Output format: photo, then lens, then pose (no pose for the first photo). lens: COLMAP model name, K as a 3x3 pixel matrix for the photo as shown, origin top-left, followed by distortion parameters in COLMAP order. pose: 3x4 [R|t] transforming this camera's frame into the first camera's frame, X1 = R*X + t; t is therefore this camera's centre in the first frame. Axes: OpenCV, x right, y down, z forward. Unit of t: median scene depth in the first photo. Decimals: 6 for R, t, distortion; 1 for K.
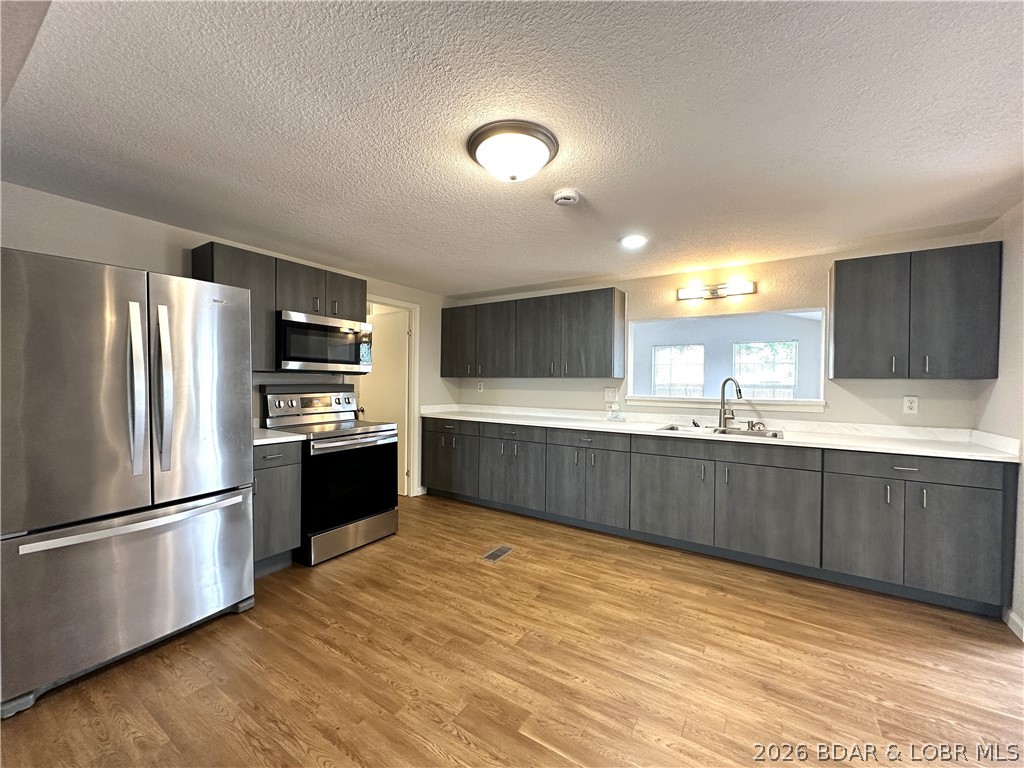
lens RADIAL K [[407.6, 0, 511.5], [0, 407.6, 385.3], [0, 0, 1]] dist [0.000032, 0.000181]
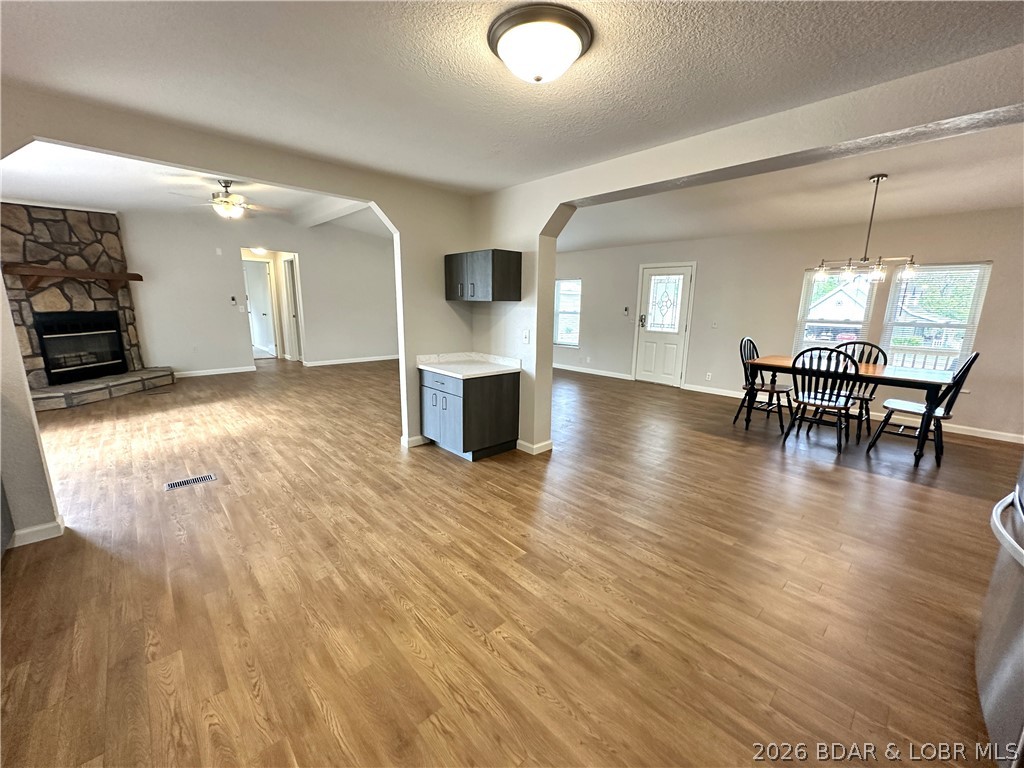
lens RADIAL K [[407.6, 0, 511.5], [0, 407.6, 385.3], [0, 0, 1]] dist [0.000032, 0.000181]
pose [[-0.970746, -0.072945, 0.228760, -0.143865], [-0.024433, 0.977800, 0.208112, -0.029795], [-0.238862, 0.196435, -0.950977, 1.488643]]
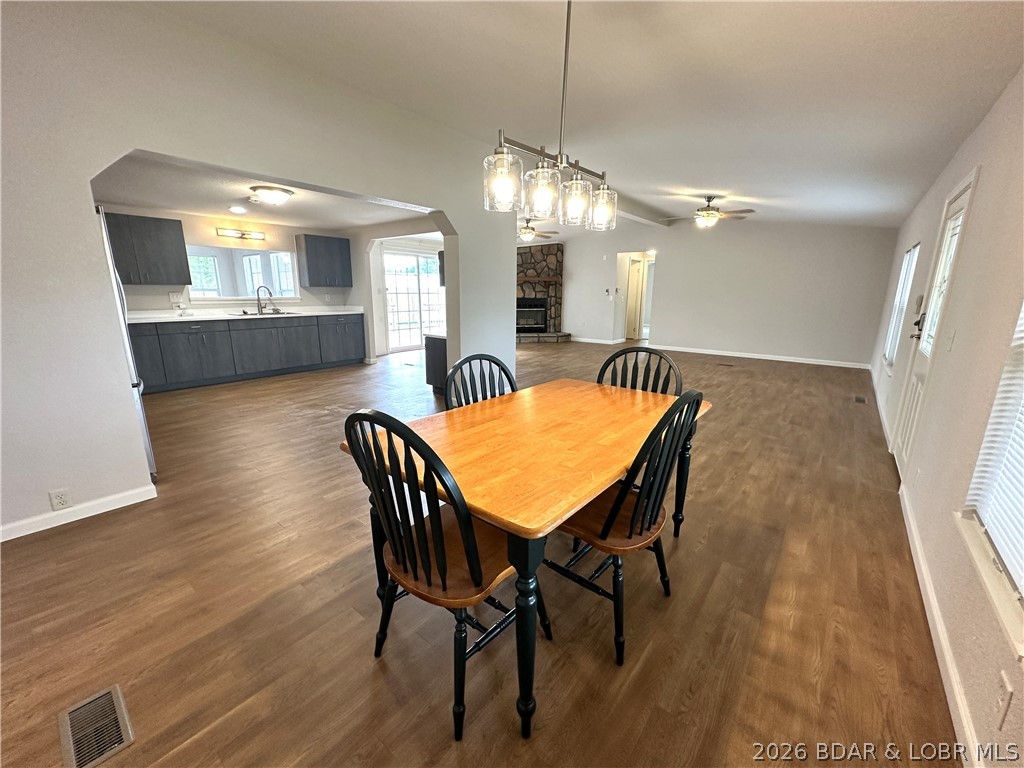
lens RADIAL K [[407.6, 0, 511.5], [0, 407.6, 385.3], [0, 0, 1]] dist [0.000032, 0.000181]
pose [[0.104153, -0.232850, 0.966919, -1.830405], [0.001564, 0.972244, 0.233964, -0.013859], [-0.994560, -0.022856, 0.101626, -0.506655]]
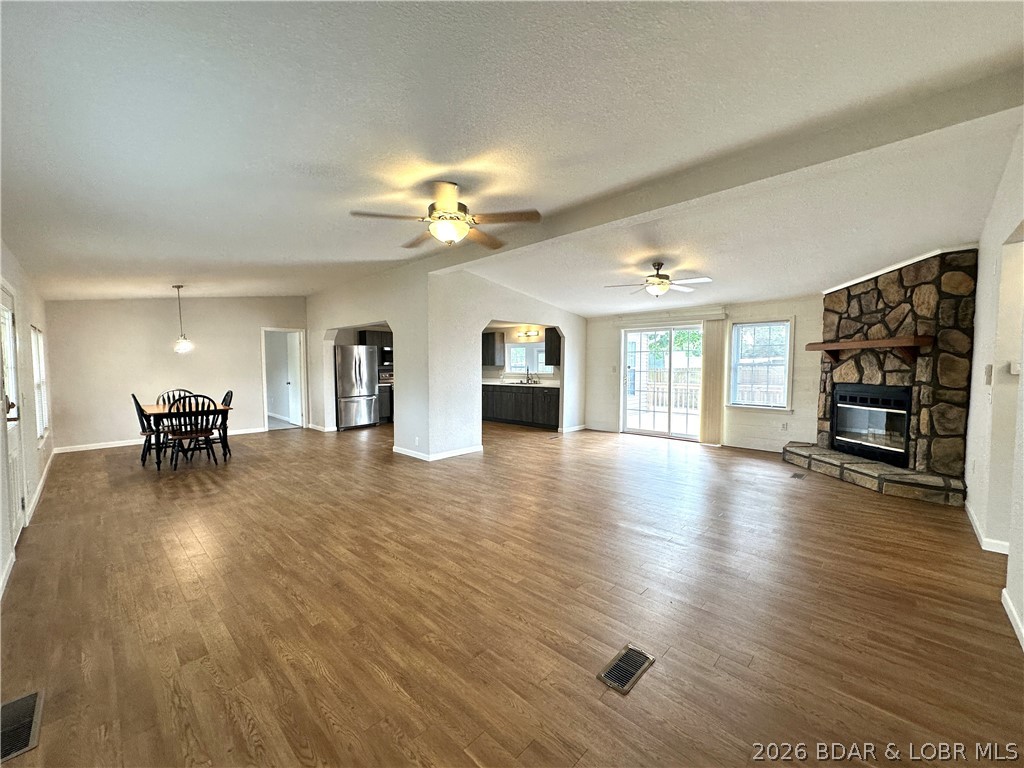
lens RADIAL K [[407.6, 0, 511.5], [0, 407.6, 385.3], [0, 0, 1]] dist [0.000032, 0.000181]
pose [[0.982382, -0.000752, -0.186884, 1.369914], [0.008445, 0.999149, 0.040373, 0.006299], [0.186694, -0.041240, 0.981552, -2.618913]]
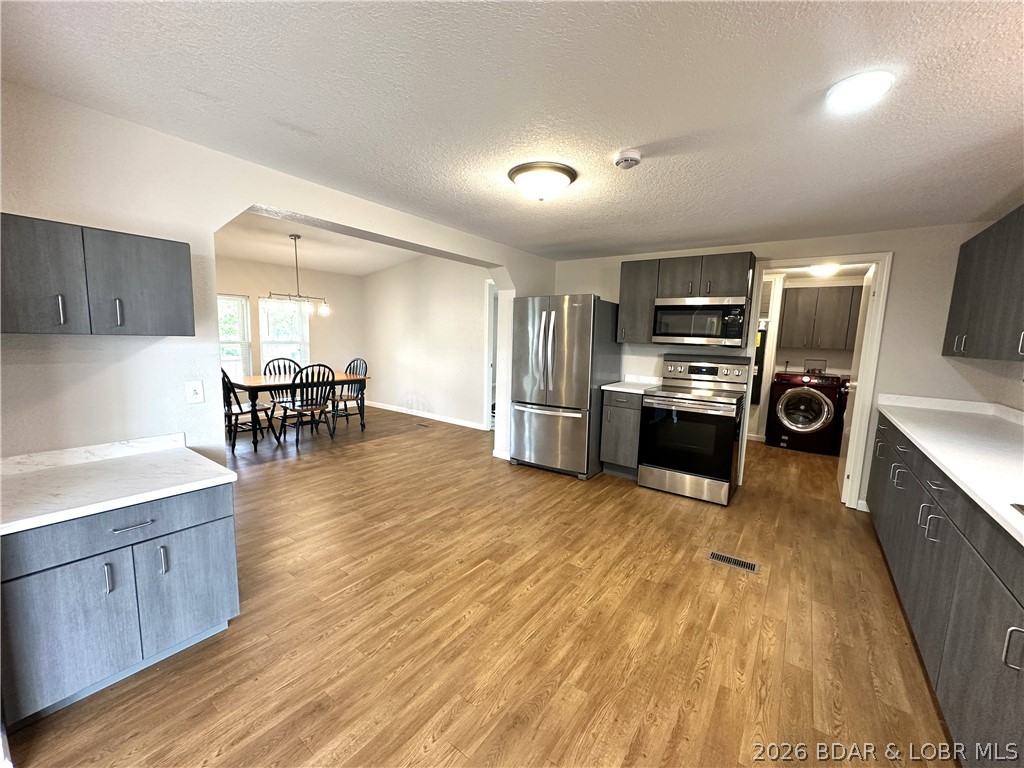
lens RADIAL K [[407.6, 0, 511.5], [0, 407.6, 385.3], [0, 0, 1]] dist [0.000032, 0.000181]
pose [[-0.049002, 0.112101, -0.992488, 1.043522], [-0.040271, 0.992652, 0.114108, -0.040159], [0.997986, 0.045560, -0.044128, 0.740526]]
